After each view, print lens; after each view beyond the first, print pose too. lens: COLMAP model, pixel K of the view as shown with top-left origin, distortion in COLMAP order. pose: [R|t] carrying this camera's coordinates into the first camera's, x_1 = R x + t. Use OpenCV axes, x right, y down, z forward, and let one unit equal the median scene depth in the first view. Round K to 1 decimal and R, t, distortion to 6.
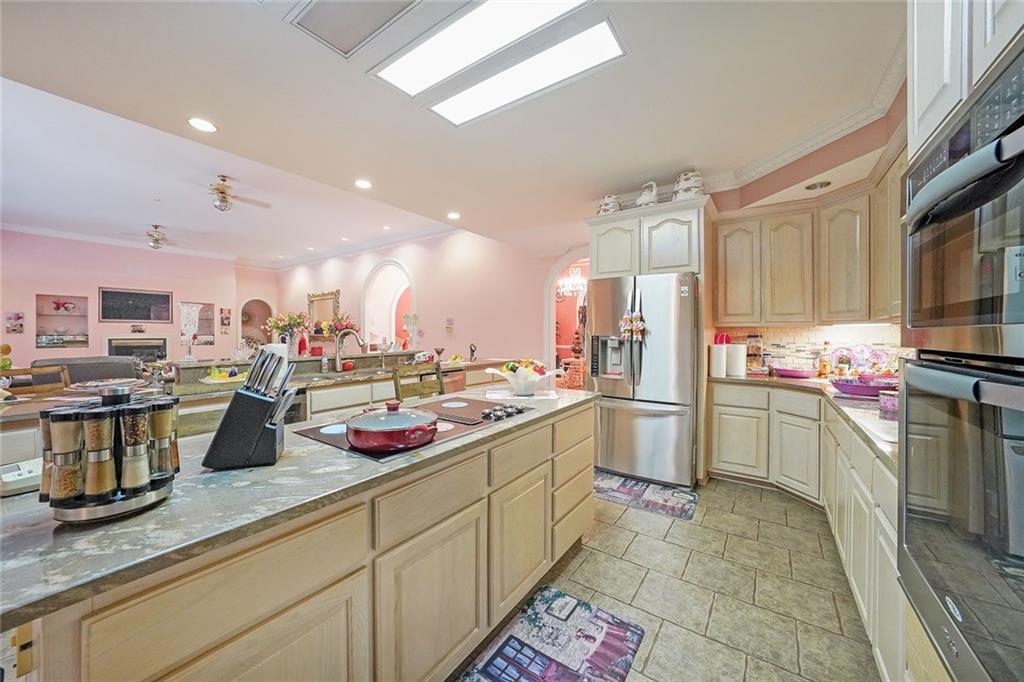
lens RADIAL K [[361.7, 0, 515.5], [0, 361.7, 337.4], [0, 0, 1]] dist [-0.017300, 0.000087]
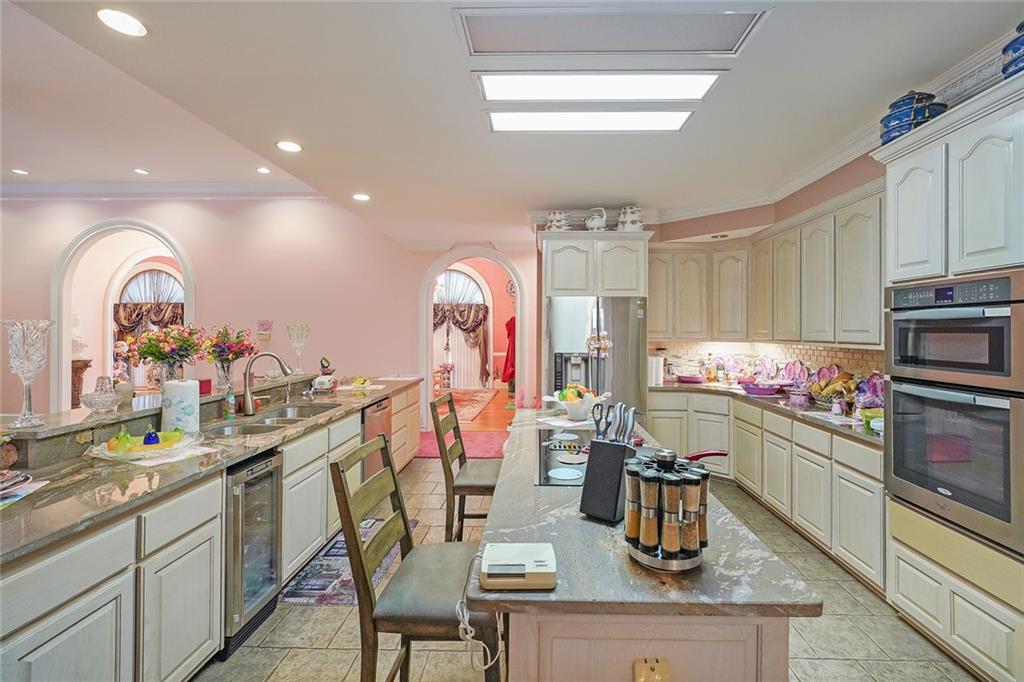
lens RADIAL K [[445.4, 0, 532.0], [0, 445.4, 333.4], [0, 0, 1]] dist [-0.001702, 0.000210]
pose [[0.837368, -0.001999, 0.546636, -0.546751], [0.004297, 0.999986, -0.002927, -0.058159], [-0.546623, 0.004800, 0.837365, 0.003139]]
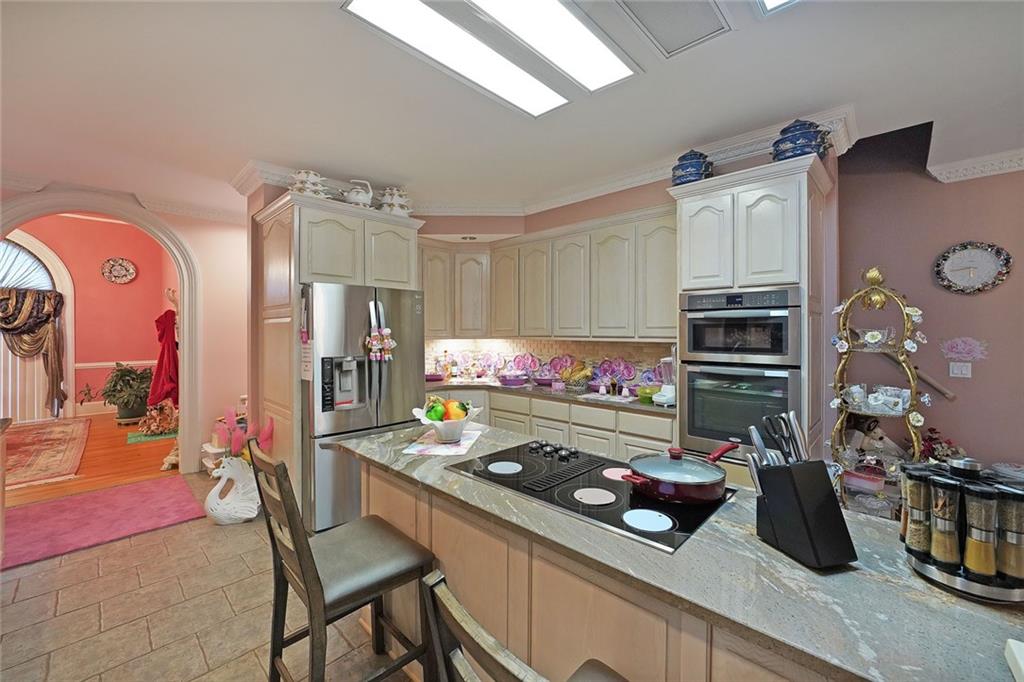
lens RADIAL K [[411.4, 0, 511.1], [0, 411.4, 333.0], [0, 0, 1]] dist [-0.015988, -0.000232]
pose [[0.169691, -0.008516, 0.985460, -0.596808], [0.014877, 0.999871, 0.006078, -0.058765], [-0.985385, 0.013629, 0.169796, 0.498386]]
